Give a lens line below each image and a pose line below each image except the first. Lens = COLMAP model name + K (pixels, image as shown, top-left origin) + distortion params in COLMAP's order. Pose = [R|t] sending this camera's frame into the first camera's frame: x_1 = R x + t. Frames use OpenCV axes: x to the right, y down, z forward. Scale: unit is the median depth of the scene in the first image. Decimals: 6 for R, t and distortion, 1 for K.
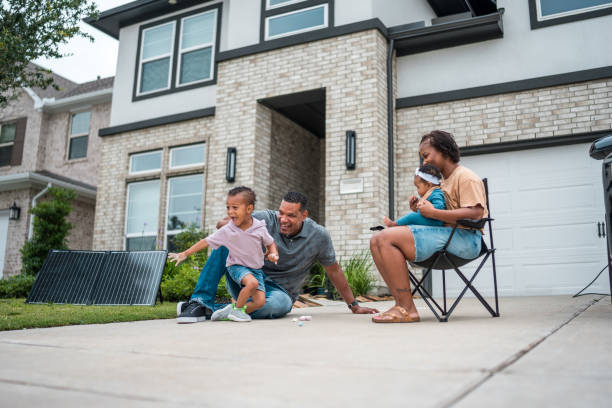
lens RADIAL K [[669.7, 0, 307.4], [0, 669.7, 190.6], [0, 0, 1]] dist [-0.106035, 0.016299]
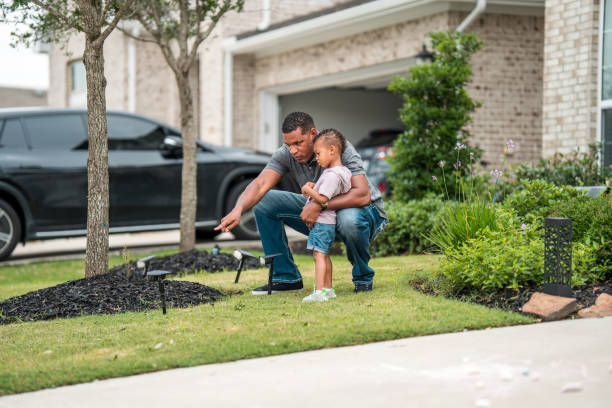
lens RADIAL K [[1612.3, 0, 306.0], [0, 1612.3, 204.0], [0, 0, 1]] dist [1.019209, 0.836814]
pose [[0.803208, -0.029500, -0.594968, 0.316682], [0.146793, 0.977775, 0.149690, -0.086331], [0.577330, -0.207570, 0.789687, -0.119900]]
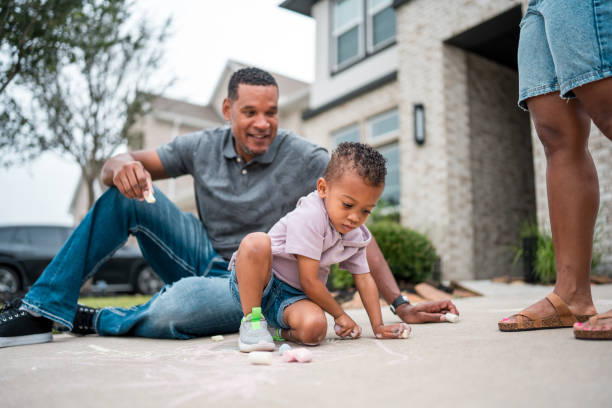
lens RADIAL K [[607.8, 0, 321.3], [0, 607.8, 203.7], [0, 0, 1]] dist [-0.160354, 0.140274]
pose [[0.895978, -0.091718, -0.434524, 0.088824], [0.102880, 0.994691, 0.002179, 0.043573], [0.432017, -0.046657, 0.900658, 0.271072]]
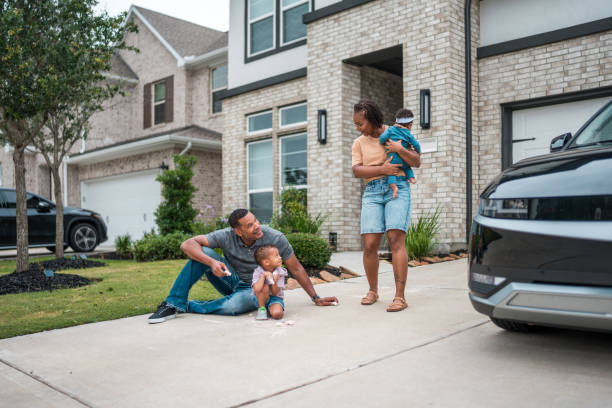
lens RADIAL K [[681.1, 0, 320.9], [0, 681.1, 267.2], [0, 0, 1]] dist [-0.139769, 0.193239]
pose [[0.957462, -0.011342, -0.288337, 0.182691], [0.081388, 0.969273, 0.232134, -0.069854], [0.276844, -0.245727, 0.928965, -0.039254]]
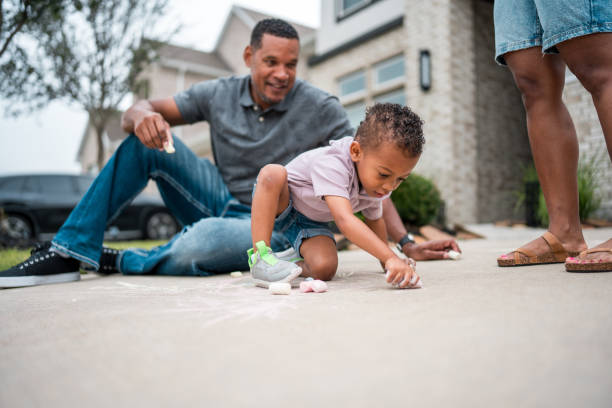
lens RADIAL K [[607.8, 0, 321.3], [0, 607.8, 203.7], [0, 0, 1]] dist [-0.160354, 0.140274]
pose [[0.892132, -0.055890, -0.448304, 0.091967], [0.106710, 0.990309, 0.088892, 0.043835], [0.438991, -0.127142, 0.889450, 0.260098]]
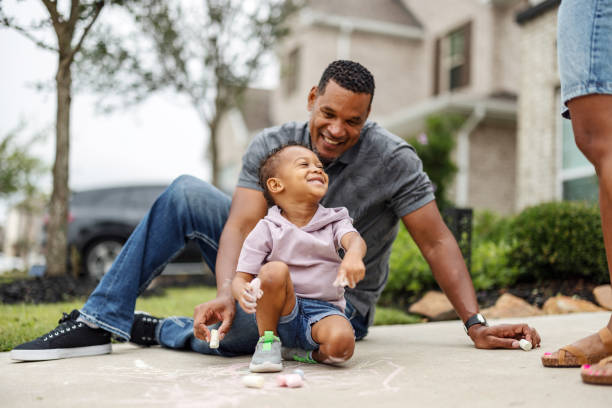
lens RADIAL K [[925.9, 0, 273.0], [0, 925.9, 203.8], [0, 0, 1]] dist [0.021168, 0.027708]
pose [[0.697636, -0.065732, -0.713431, 0.169142], [0.132210, 0.990492, 0.038024, 0.028751], [0.704148, -0.120849, 0.699693, 0.241697]]
